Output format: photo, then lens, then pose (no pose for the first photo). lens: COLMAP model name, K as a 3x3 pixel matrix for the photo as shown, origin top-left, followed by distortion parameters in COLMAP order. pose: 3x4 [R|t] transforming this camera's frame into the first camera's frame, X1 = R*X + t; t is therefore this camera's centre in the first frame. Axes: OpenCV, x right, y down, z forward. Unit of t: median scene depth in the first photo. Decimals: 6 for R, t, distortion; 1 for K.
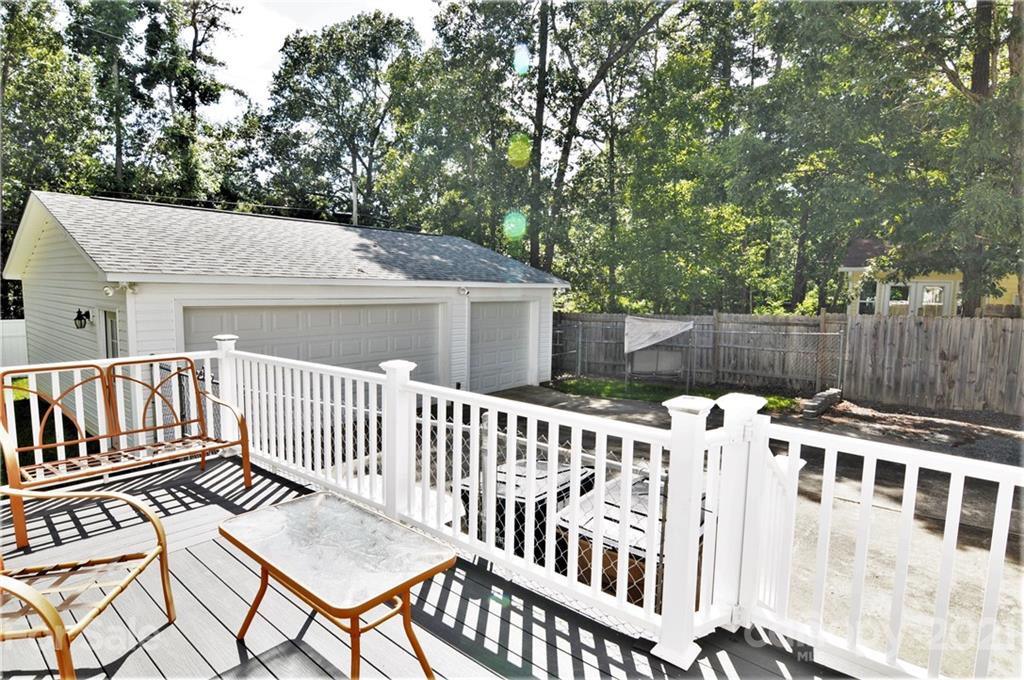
lens RADIAL K [[538.4, 0, 512.0], [0, 538.4, 340.0], [0, 0, 1]] dist [-0.001261, -0.014140]
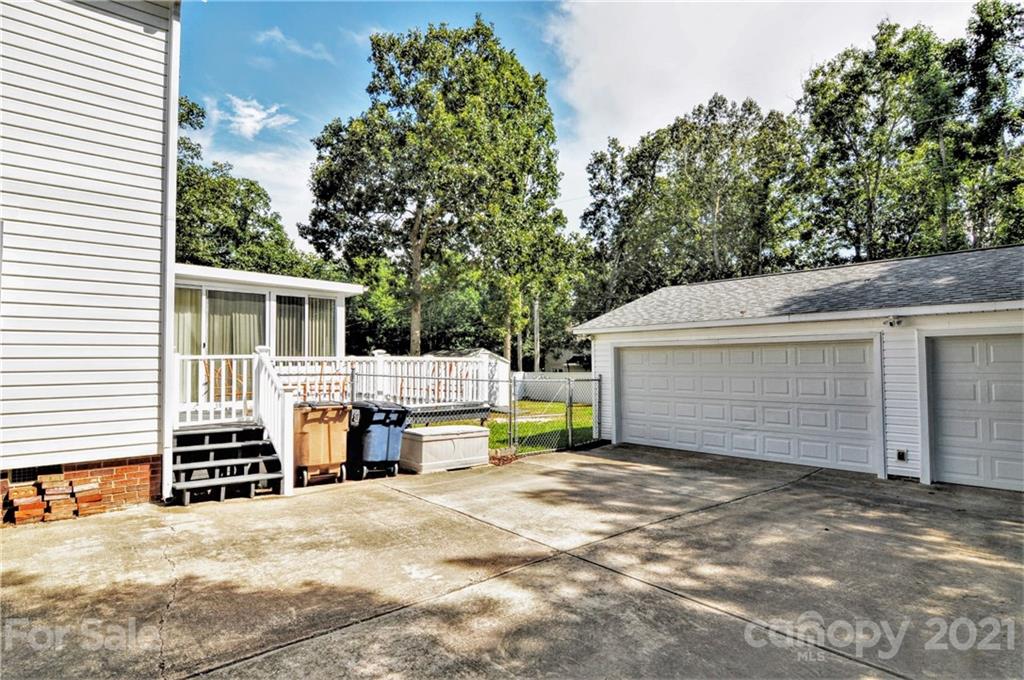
lens RADIAL K [[523.6, 0, 512.0], [0, 523.6, 340.0], [0, 0, 1]] dist [-0.001488, -0.014448]
pose [[-0.121636, -0.060206, -0.990747, 0.360283], [-0.092099, 0.994537, -0.049129, 0.008336], [0.988293, 0.085271, -0.126517, 0.314865]]
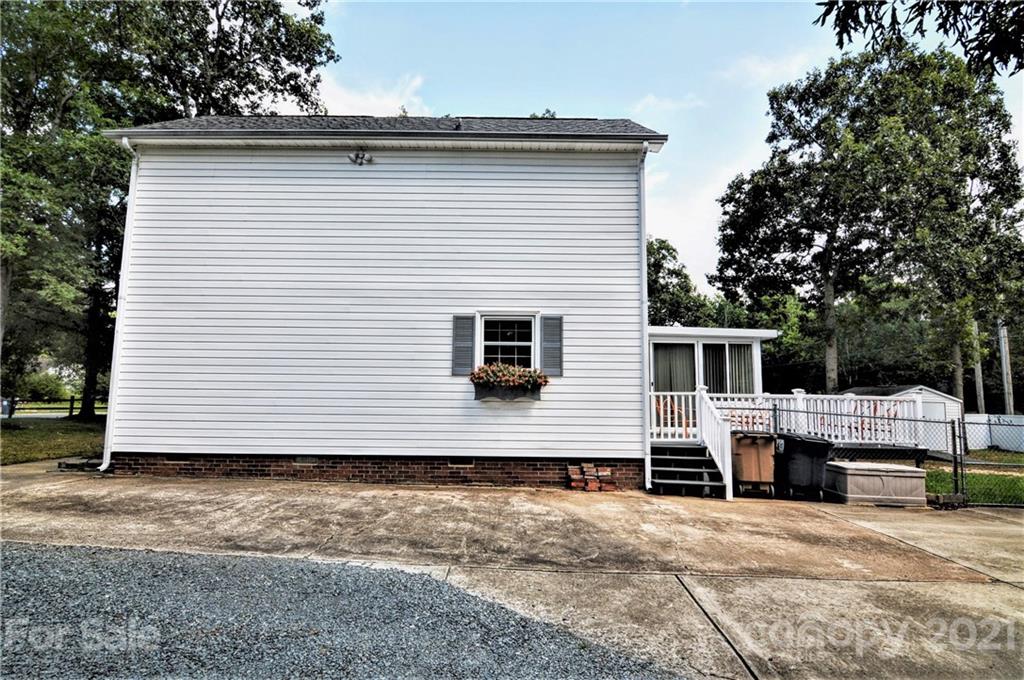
lens RADIAL K [[512.6, 0, 509.3], [0, 512.6, 342.2], [0, 0, 1]] dist [-0.006208, -0.012653]
pose [[-0.759828, -0.096799, -0.642877, 0.456025], [-0.091715, 0.994924, -0.041407, 0.006788], [0.643622, 0.027500, -0.764849, 0.341158]]
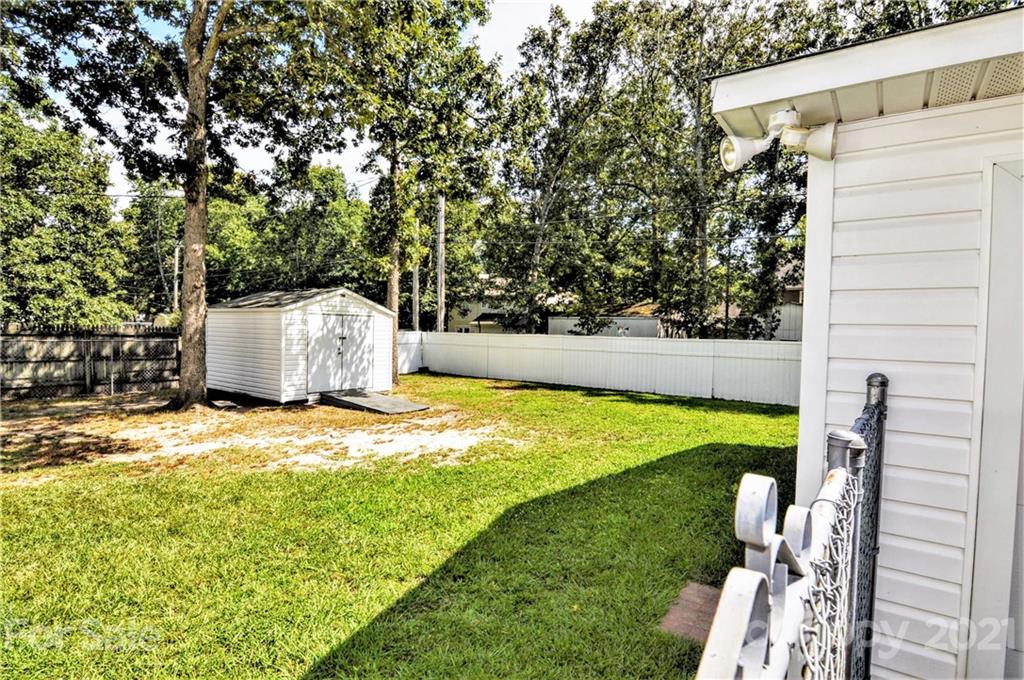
lens RADIAL K [[512.6, 0, 509.3], [0, 512.6, 342.2], [0, 0, 1]] dist [-0.006208, -0.012653]
pose [[0.064485, 0.021636, -0.997684, -0.145556], [-0.112301, 0.993572, 0.014289, 0.009597], [0.991580, 0.111119, 0.066500, 0.270863]]
